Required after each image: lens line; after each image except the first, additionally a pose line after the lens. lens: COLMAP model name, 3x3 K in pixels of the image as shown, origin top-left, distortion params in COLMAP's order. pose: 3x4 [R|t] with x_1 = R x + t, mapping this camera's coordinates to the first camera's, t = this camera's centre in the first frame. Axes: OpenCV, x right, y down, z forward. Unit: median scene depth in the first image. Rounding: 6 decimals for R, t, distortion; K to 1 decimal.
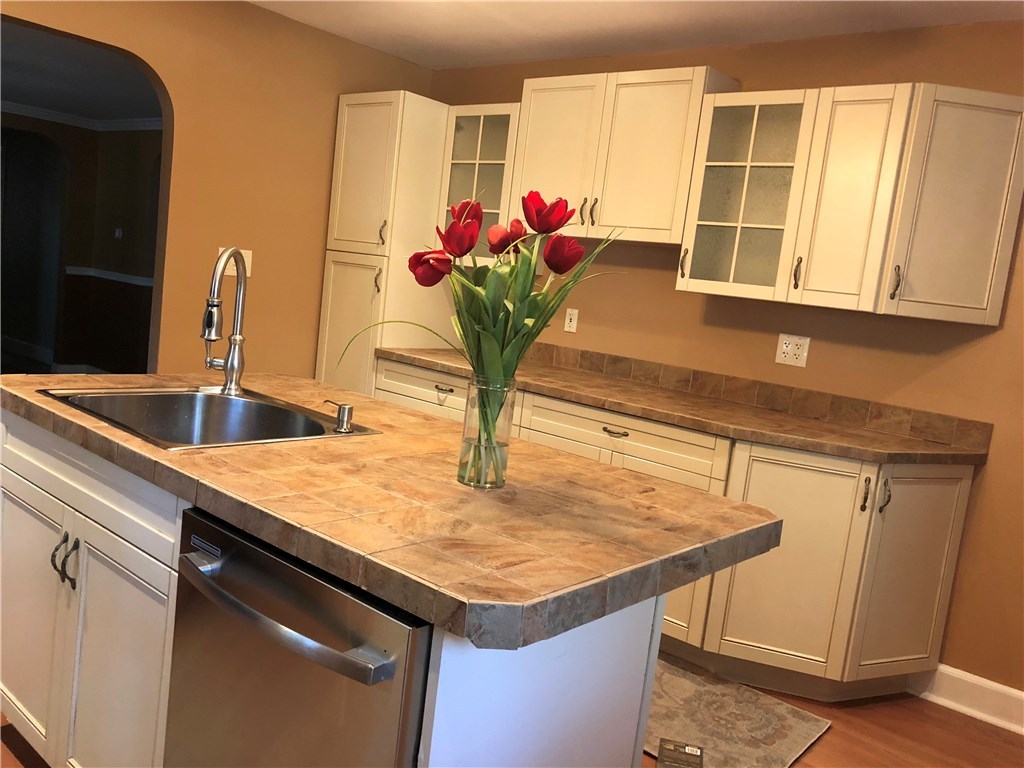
lens RADIAL K [[847.7, 0, 519.5], [0, 847.7, 382.5], [0, 0, 1]] dist [0.027972, -0.020451]
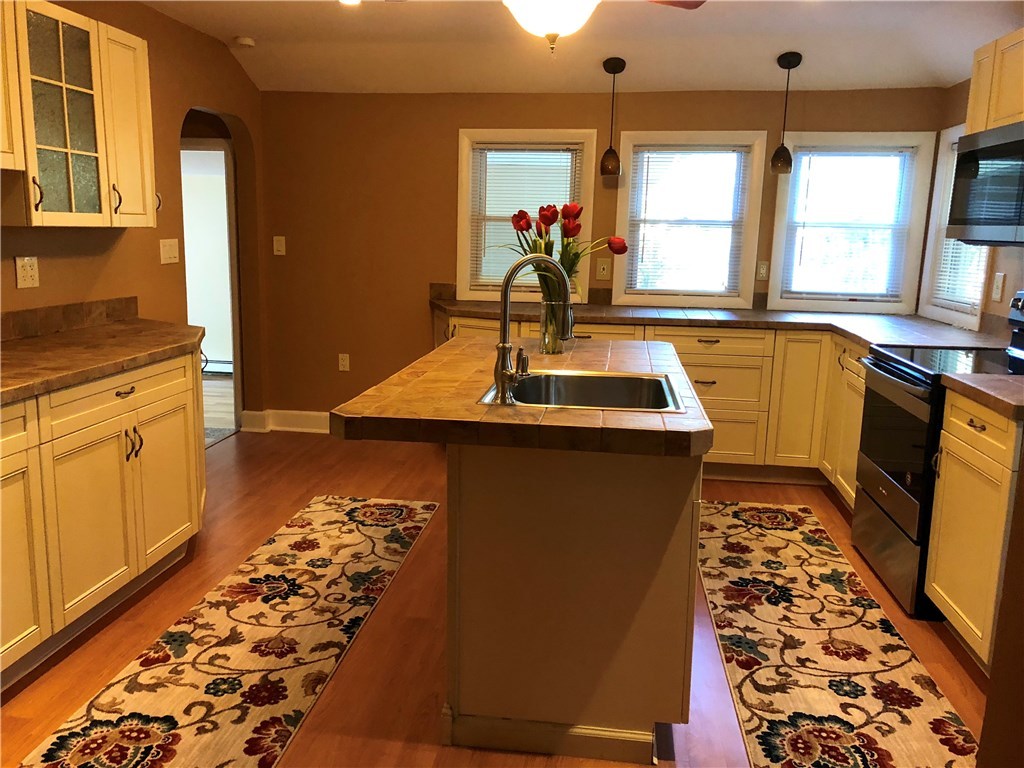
lens RADIAL K [[847.7, 0, 513.9], [0, 847.7, 386.7], [0, 0, 1]] dist [0.027972, -0.020451]
pose [[-0.532998, -0.283141, 0.797336, -0.826642], [0.015454, 0.938932, 0.343754, -0.251866], [-0.845975, 0.195543, -0.496073, 1.077780]]
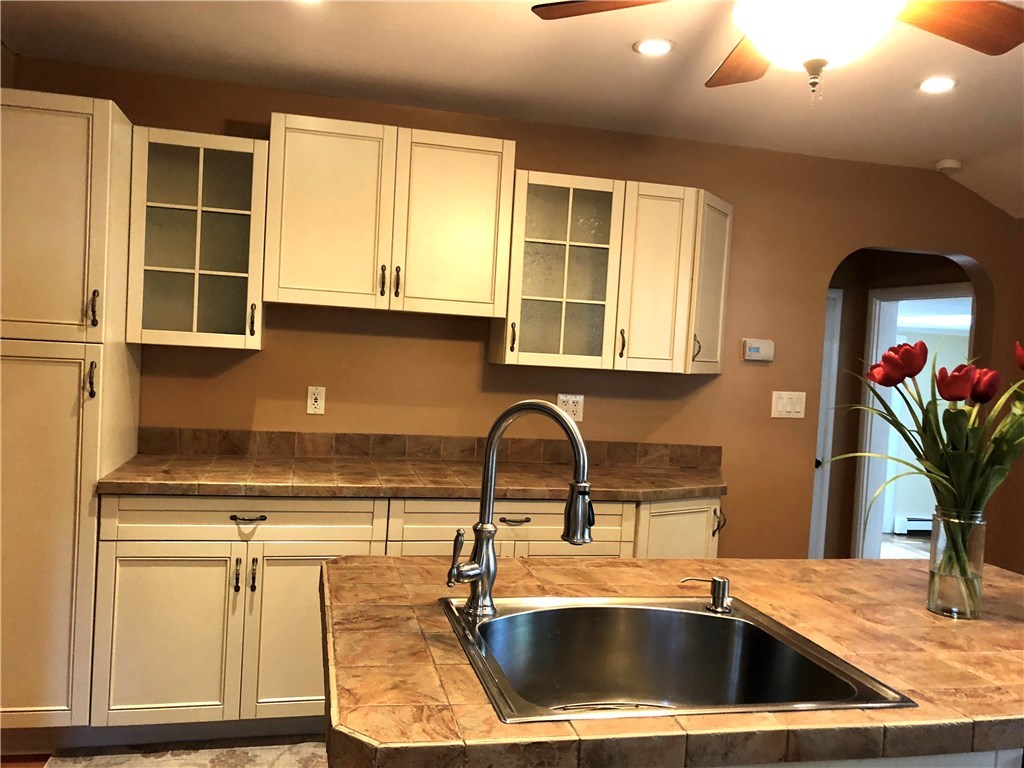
lens RADIAL K [[847.7, 0, 507.2], [0, 847.7, 390.3], [0, 0, 1]] dist [0.027972, -0.020451]
pose [[0.595280, -0.123888, 0.793910, -0.618578], [0.111412, 0.991225, 0.071141, -0.152545], [-0.795757, 0.046103, 0.603859, 0.415509]]
